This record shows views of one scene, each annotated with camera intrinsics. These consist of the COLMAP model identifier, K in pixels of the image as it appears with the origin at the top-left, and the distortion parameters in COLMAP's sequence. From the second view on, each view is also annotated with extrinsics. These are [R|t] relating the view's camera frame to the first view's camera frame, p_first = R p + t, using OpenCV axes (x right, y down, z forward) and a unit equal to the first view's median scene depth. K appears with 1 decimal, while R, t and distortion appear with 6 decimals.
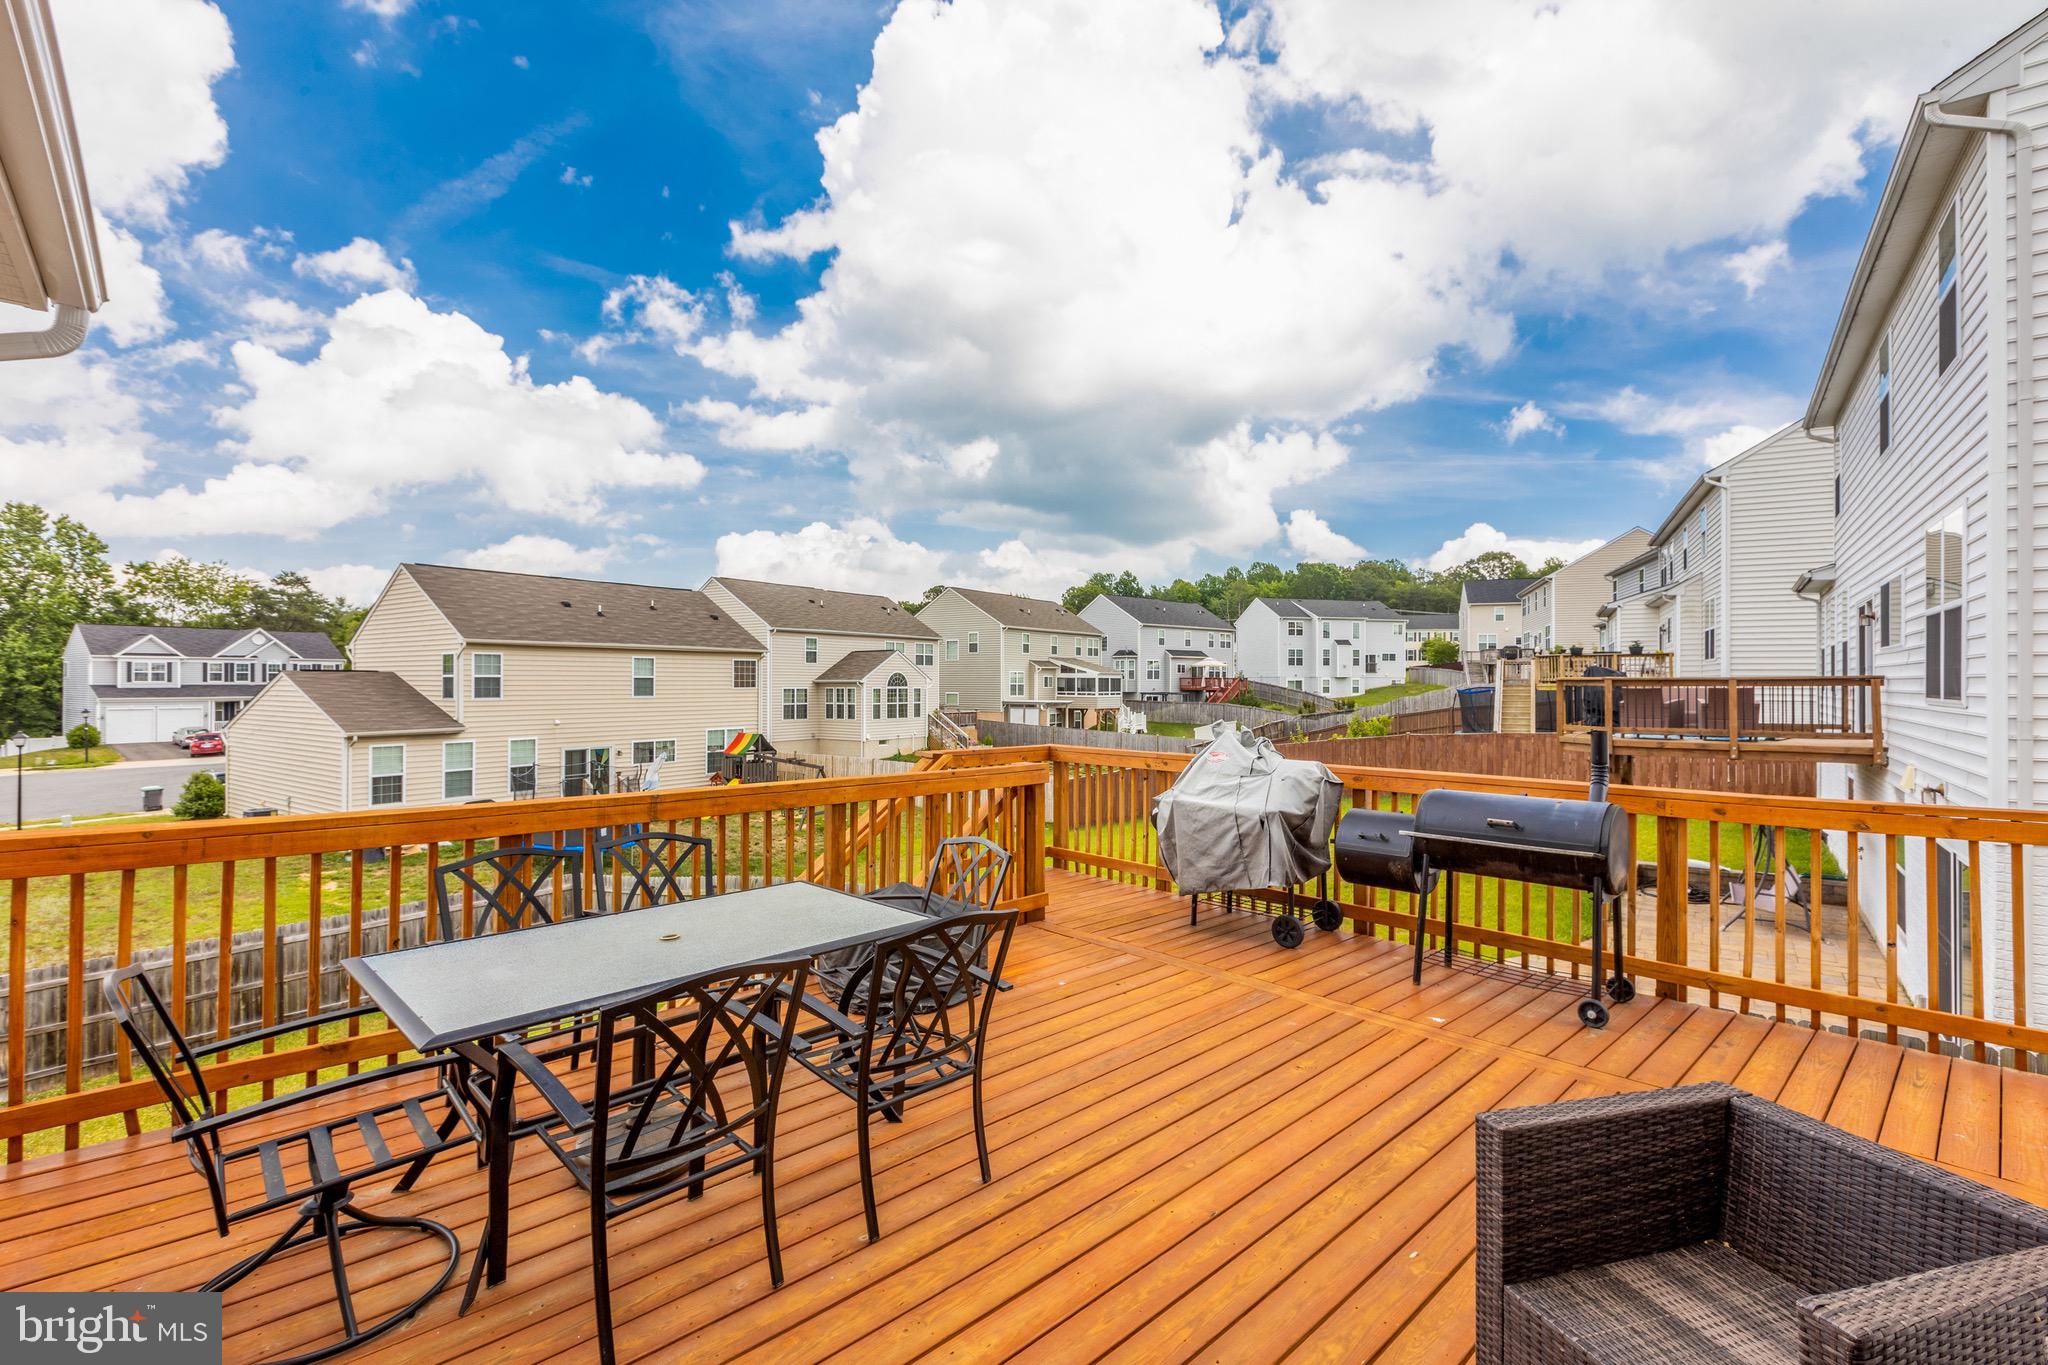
lens RADIAL K [[904.1, 0, 1026.9], [0, 904.1, 678.6], [0, 0, 1]] dist [0.004237, -0.002978]
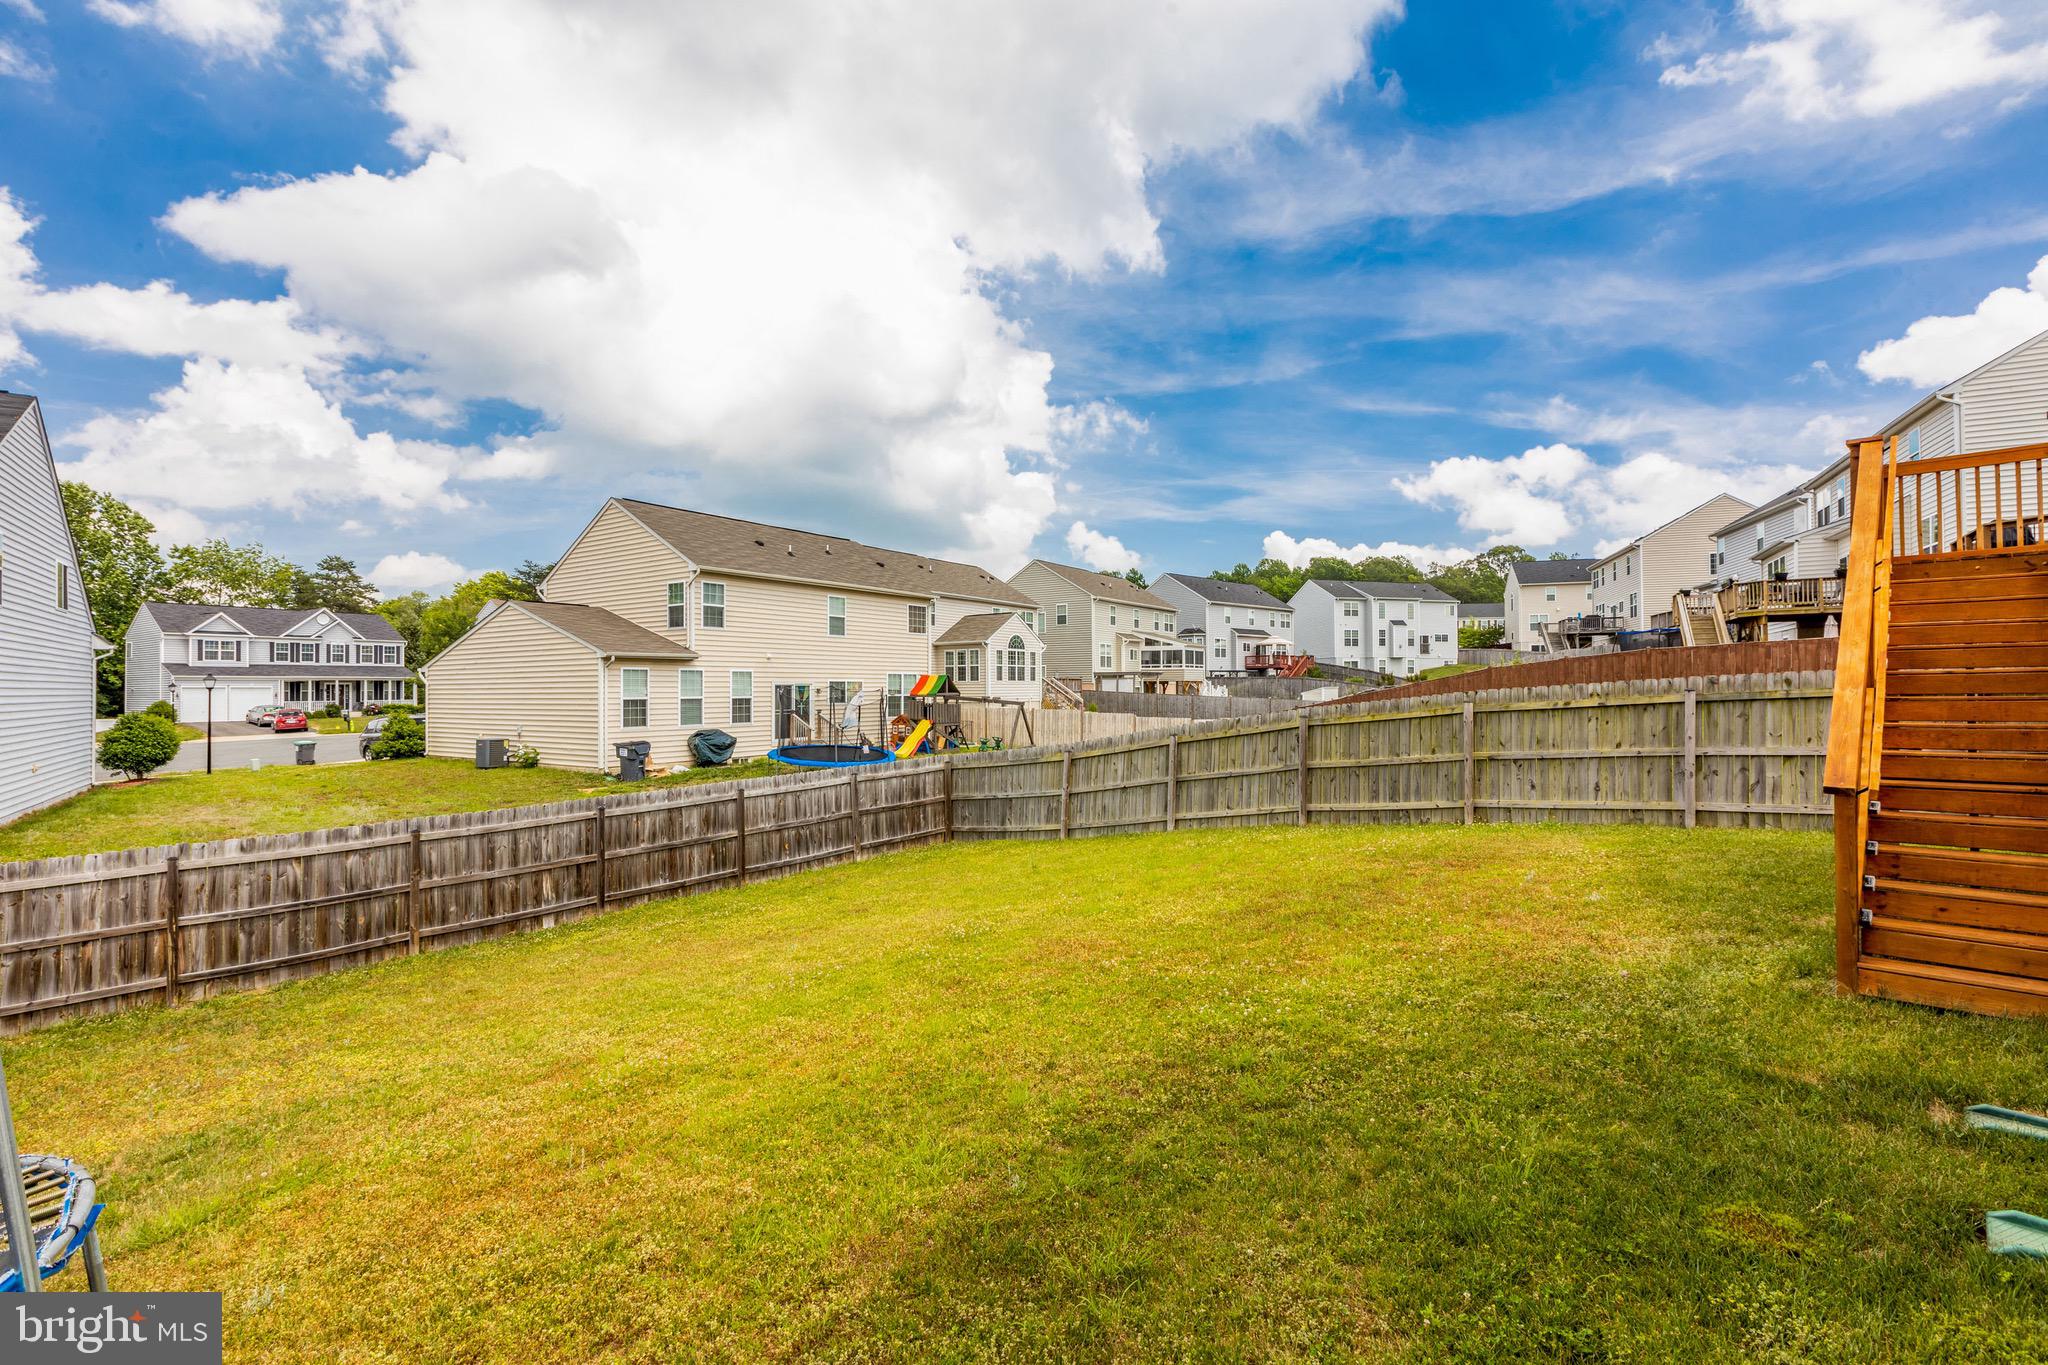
lens RADIAL K [[917.9, 0, 1024.0], [0, 917.9, 682.5], [0, 0, 1]] dist [-0.003387, -0.000733]
pose [[0.999742, -0.007799, 0.021329, -0.124901], [0.007922, 0.999953, -0.005665, 0.040914], [-0.021284, 0.005833, 0.999756, -0.007544]]
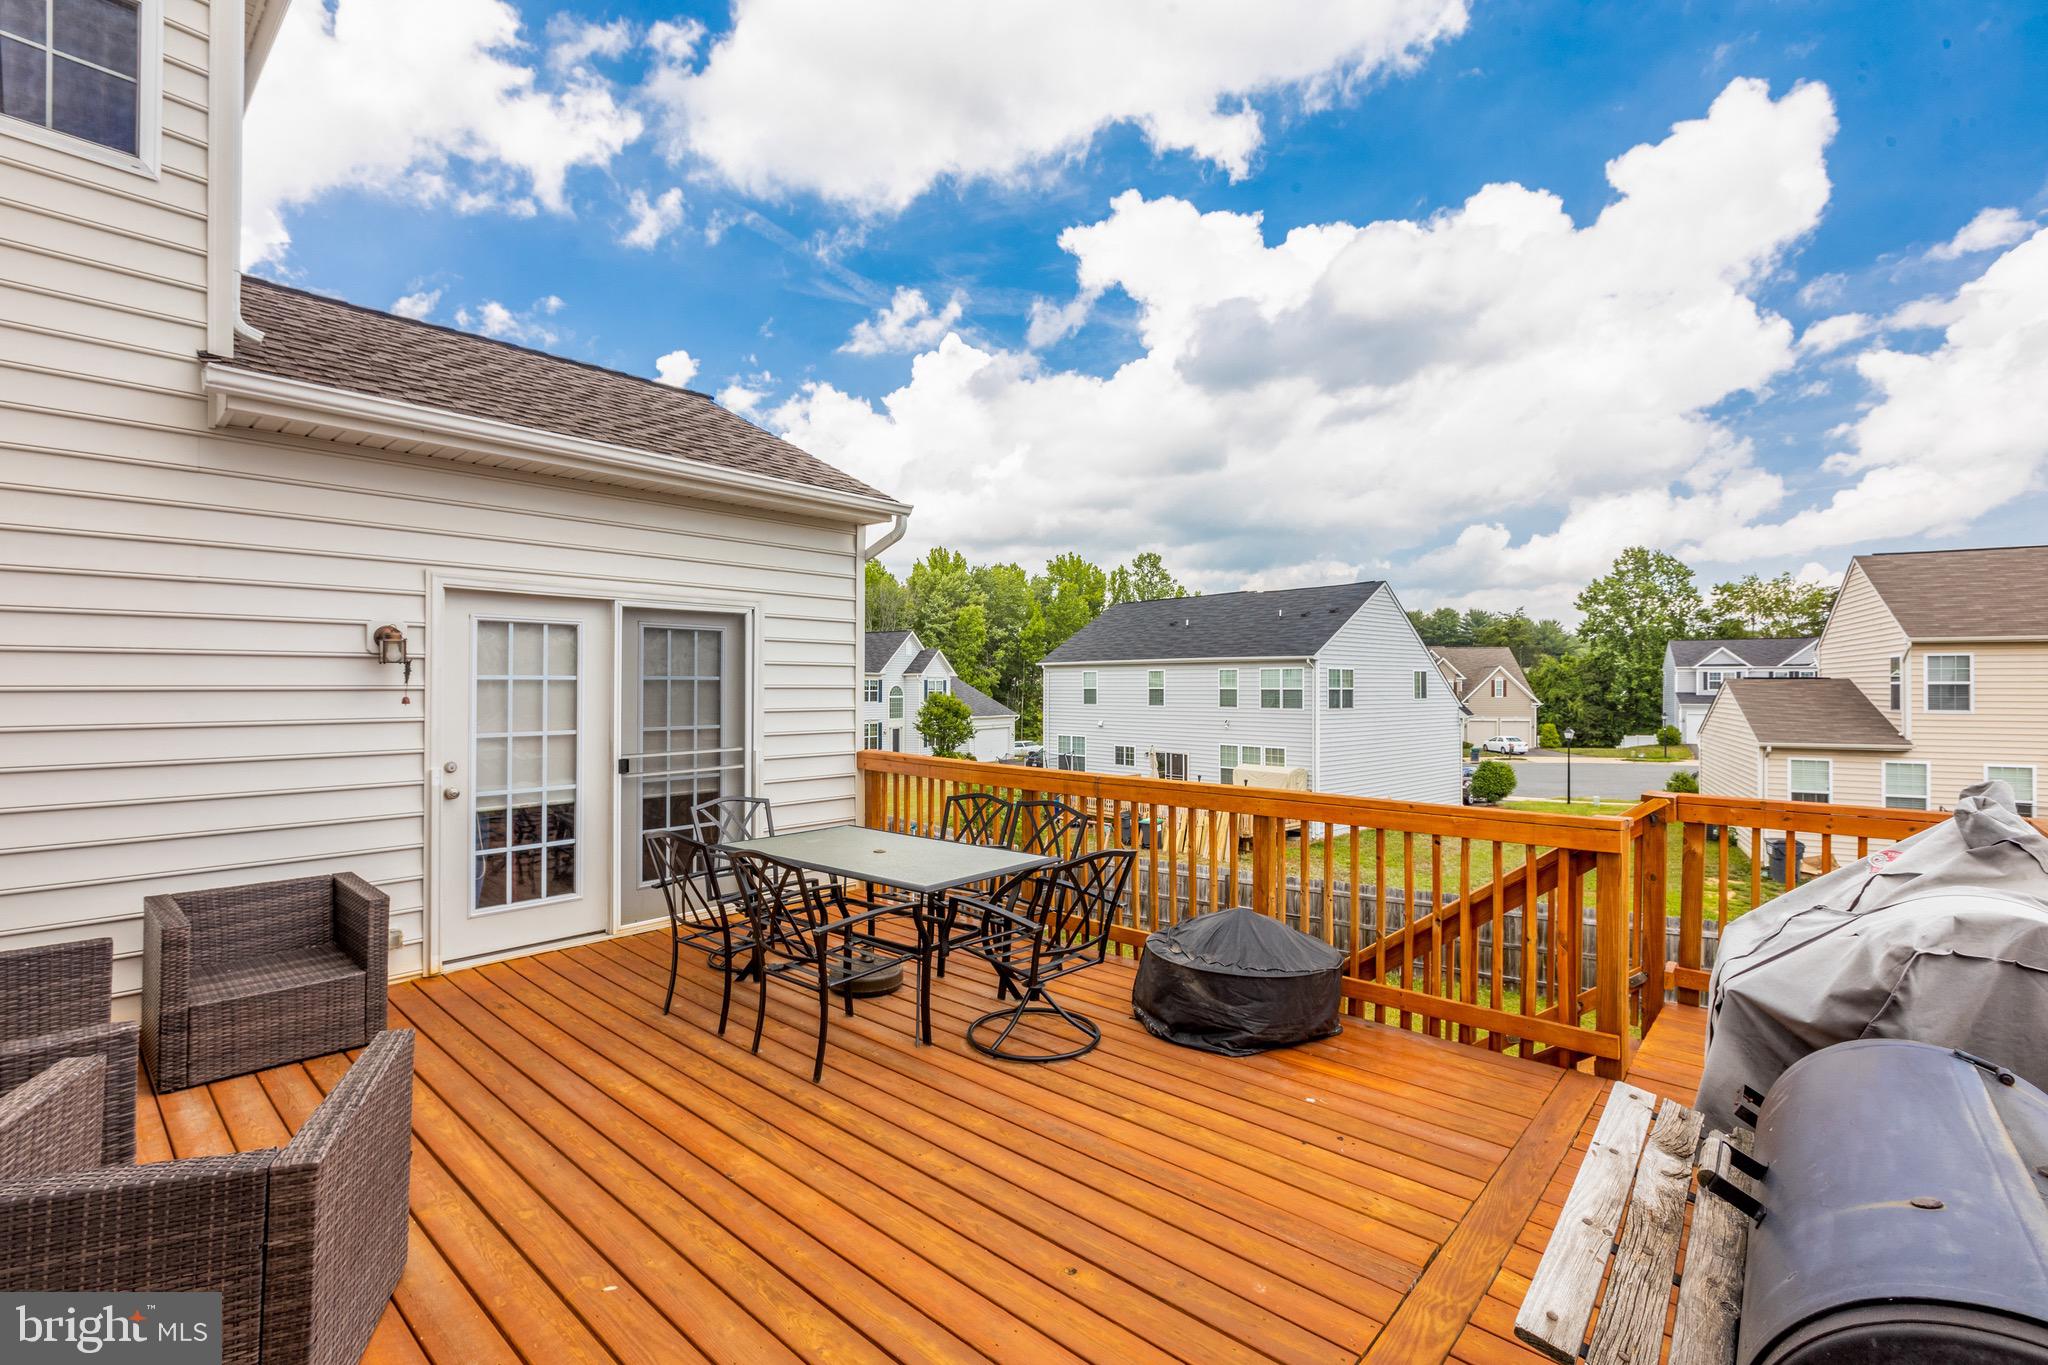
lens RADIAL K [[904.1, 0, 1026.9], [0, 904.1, 678.6], [0, 0, 1]] dist [0.004237, -0.002978]
pose [[0.093163, -0.010704, -0.995593, 0.055323], [0.001208, 0.999943, -0.010638, 0.000502], [0.995650, -0.000211, 0.093170, 0.052591]]
